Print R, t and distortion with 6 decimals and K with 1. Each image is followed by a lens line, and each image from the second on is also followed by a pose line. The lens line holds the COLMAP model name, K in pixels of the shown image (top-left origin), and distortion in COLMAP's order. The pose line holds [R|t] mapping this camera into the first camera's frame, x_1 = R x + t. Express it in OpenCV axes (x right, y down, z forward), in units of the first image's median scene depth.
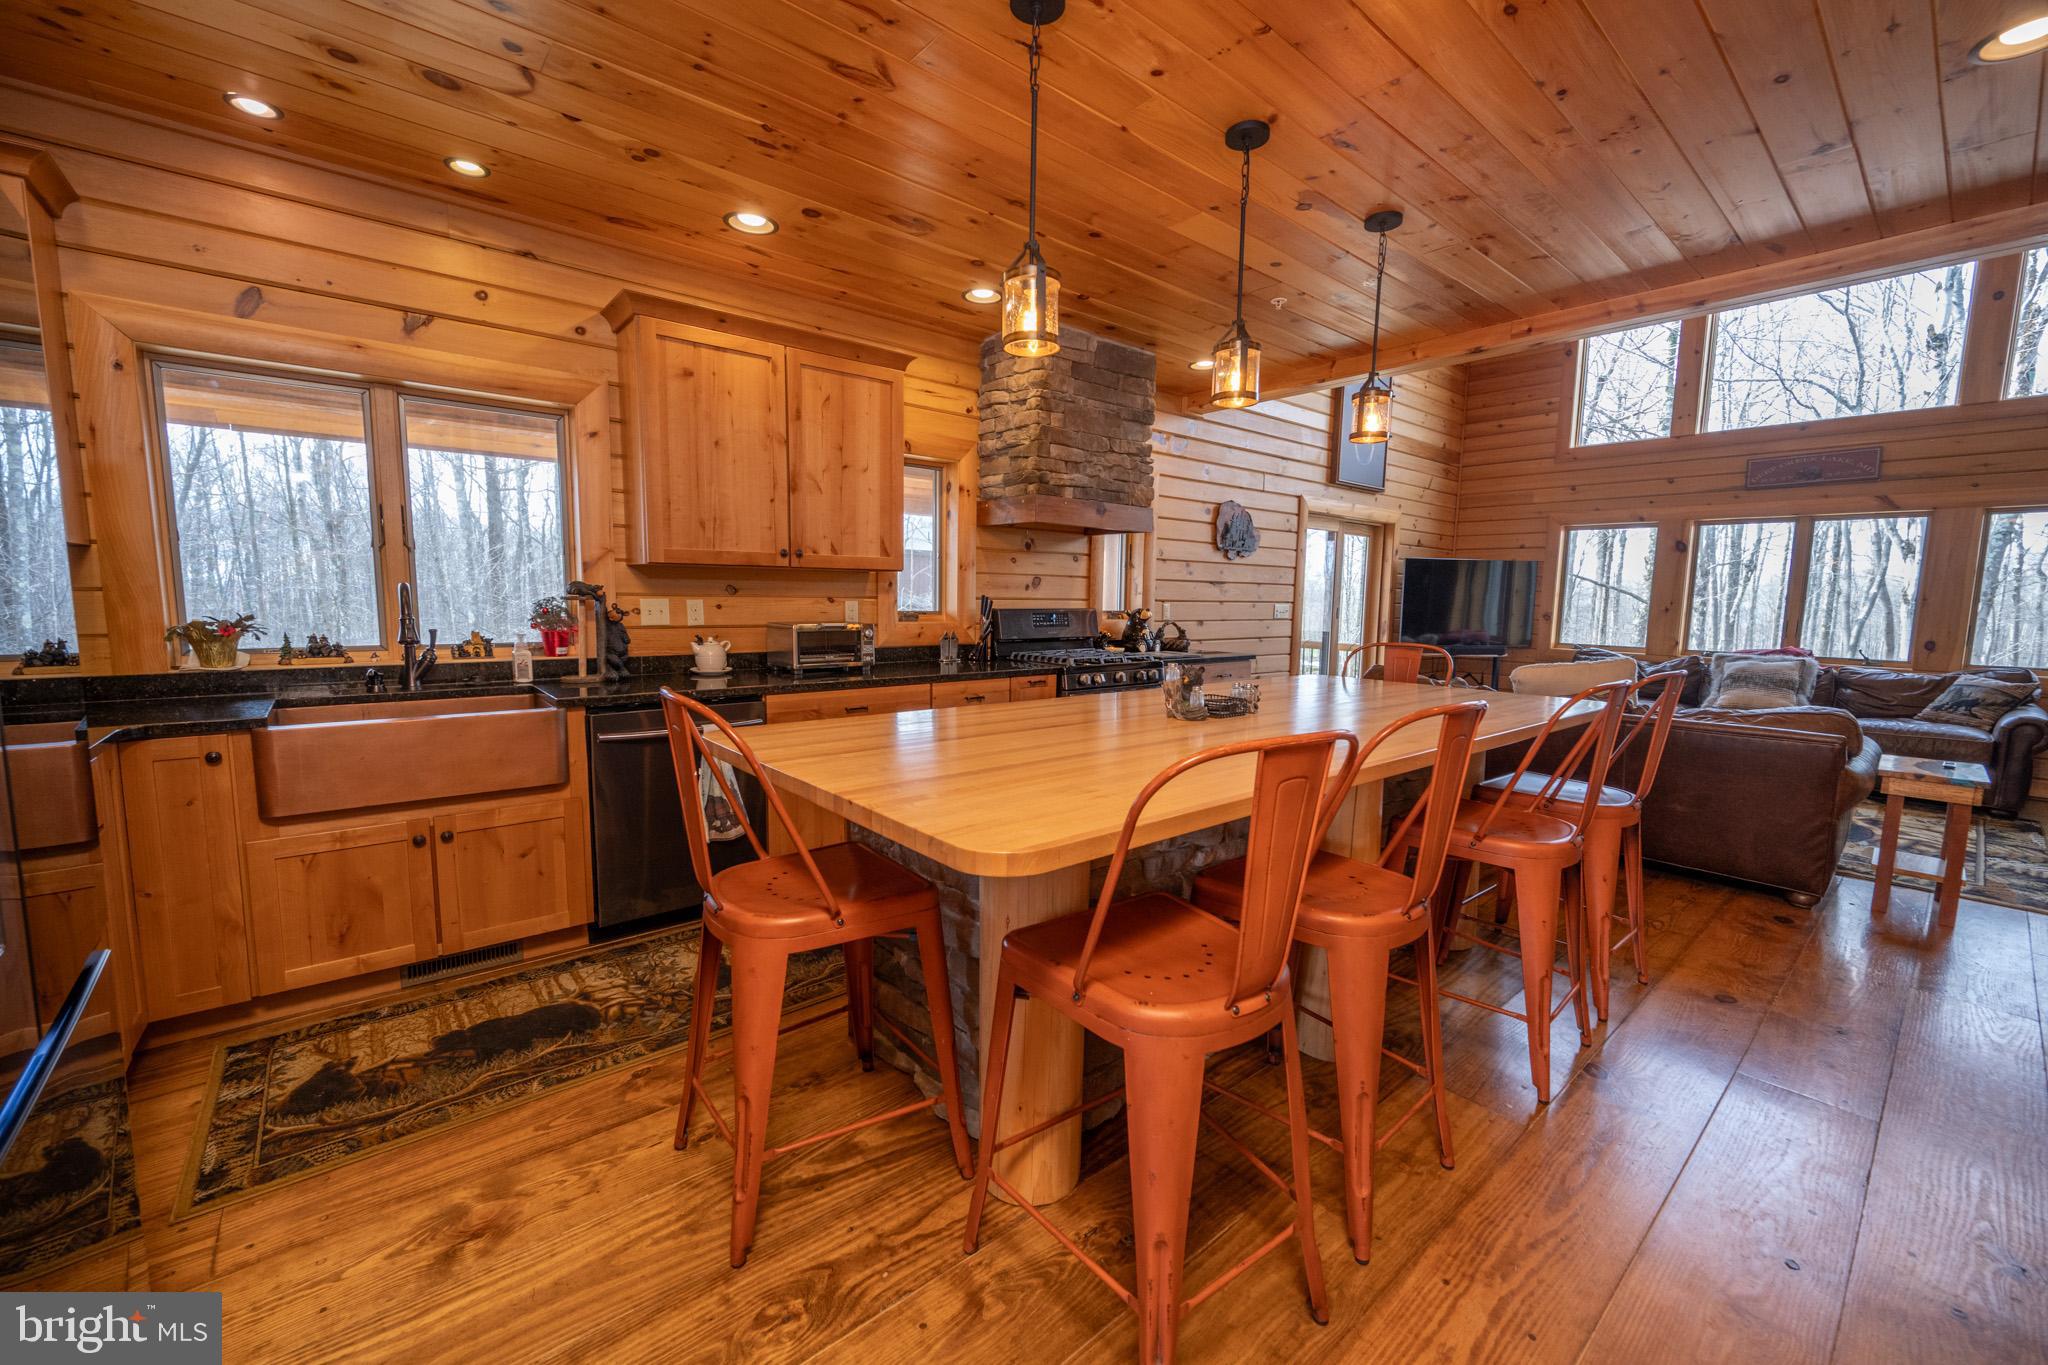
lens RADIAL K [[816.1, 0, 1019.6], [0, 816.1, 679.4], [0, 0, 1]] dist [-0.000663, 0.000497]
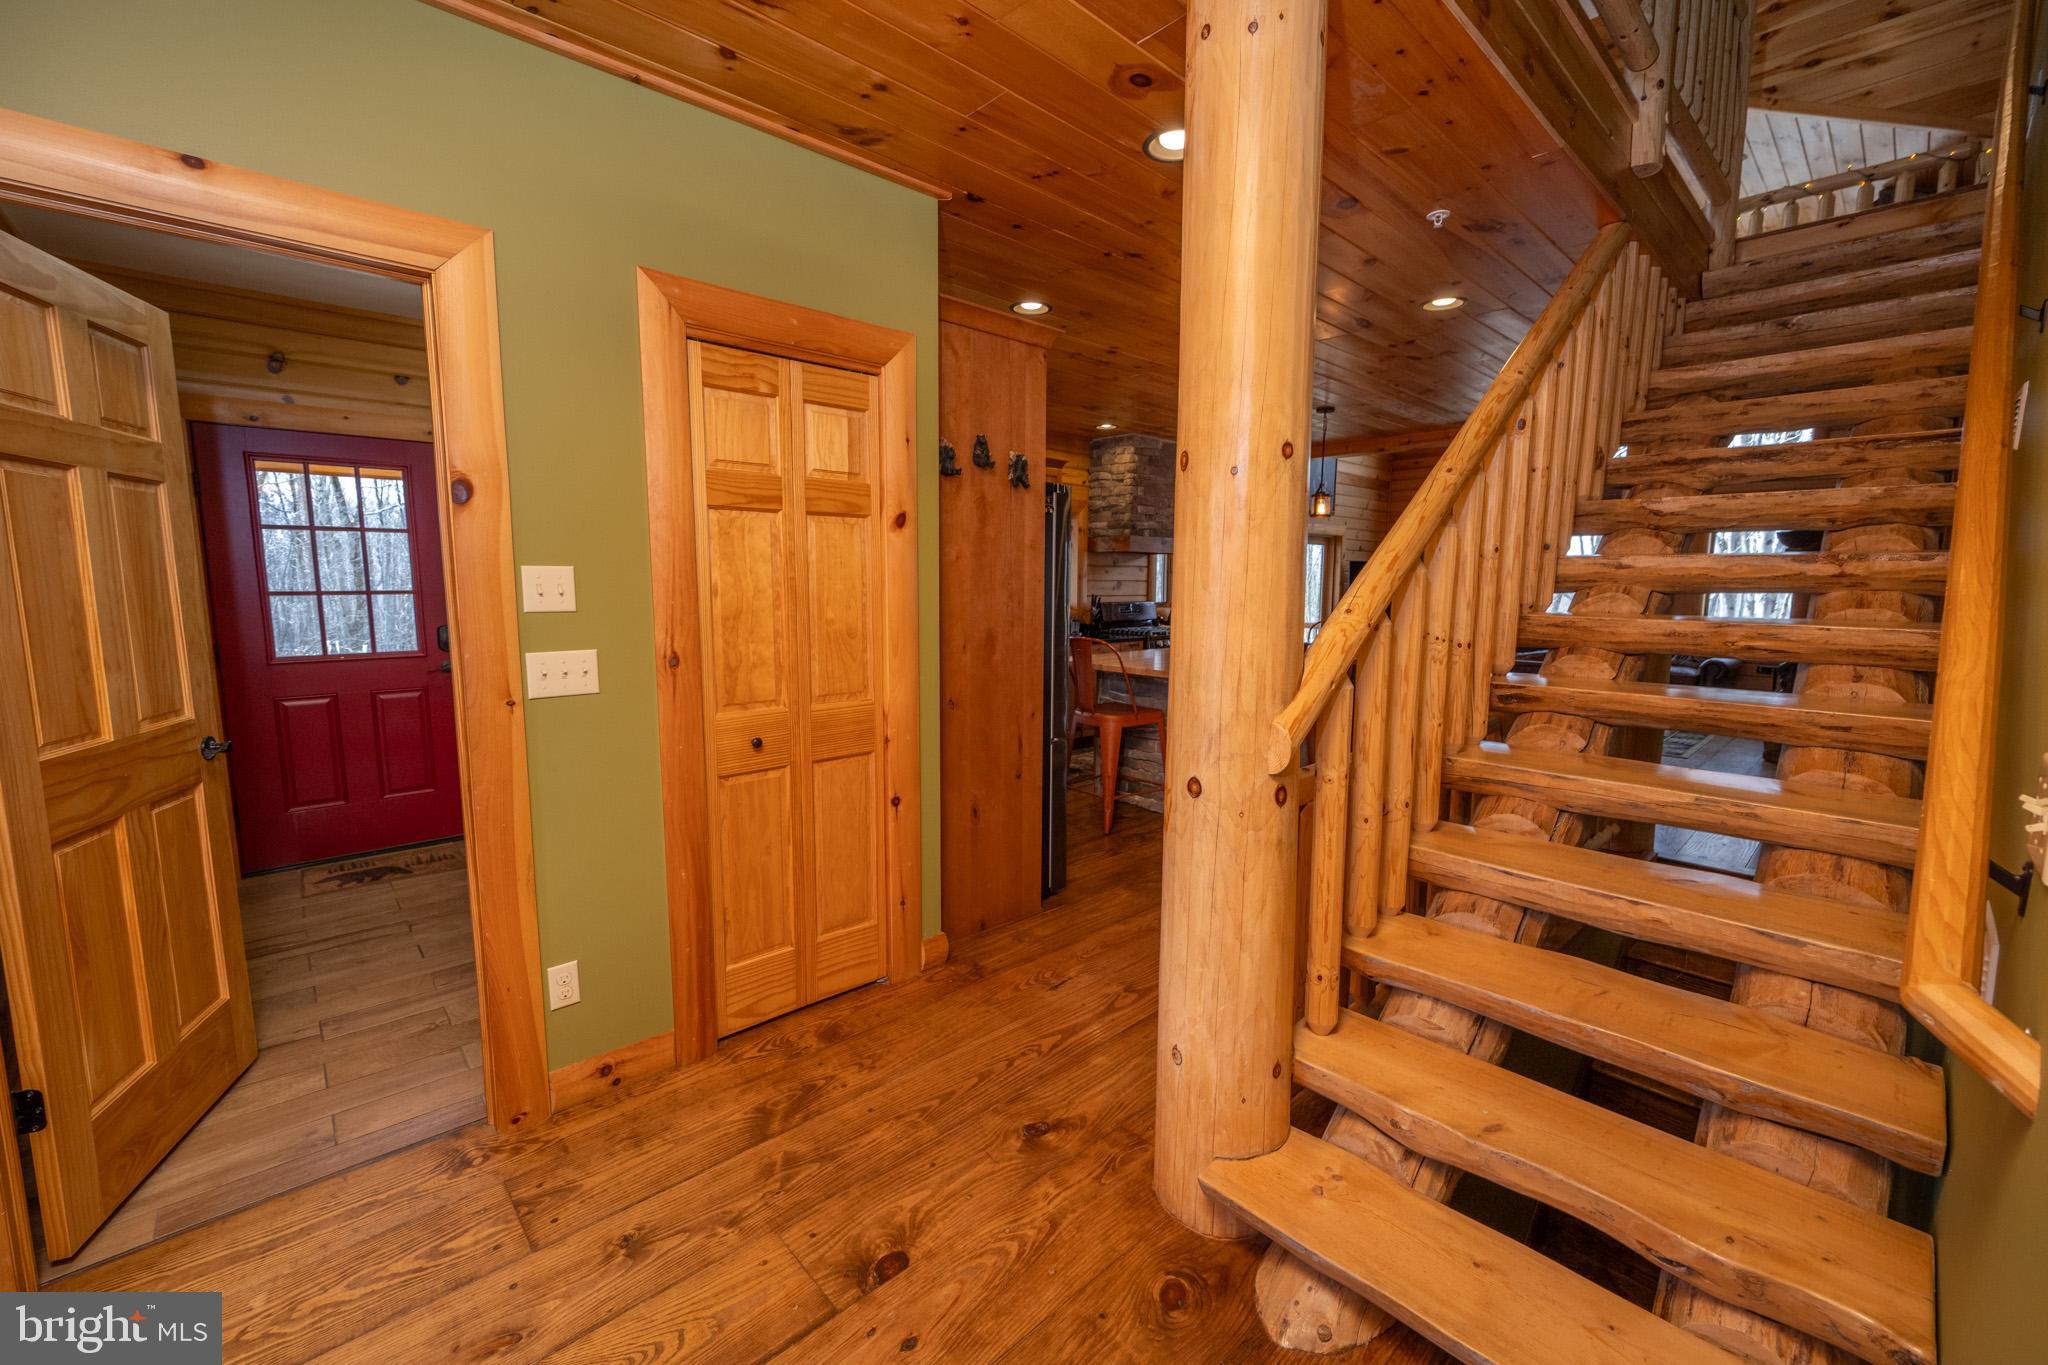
lens RADIAL K [[816.1, 0, 1018.5], [0, 816.1, 683.7], [0, 0, 1]] dist [-0.000663, 0.000497]
pose [[0.998971, -0.016276, 0.042329, -0.273726], [0.015602, 0.999747, 0.016208, 0.050334], [-0.042582, -0.015531, 0.998972, -0.662146]]
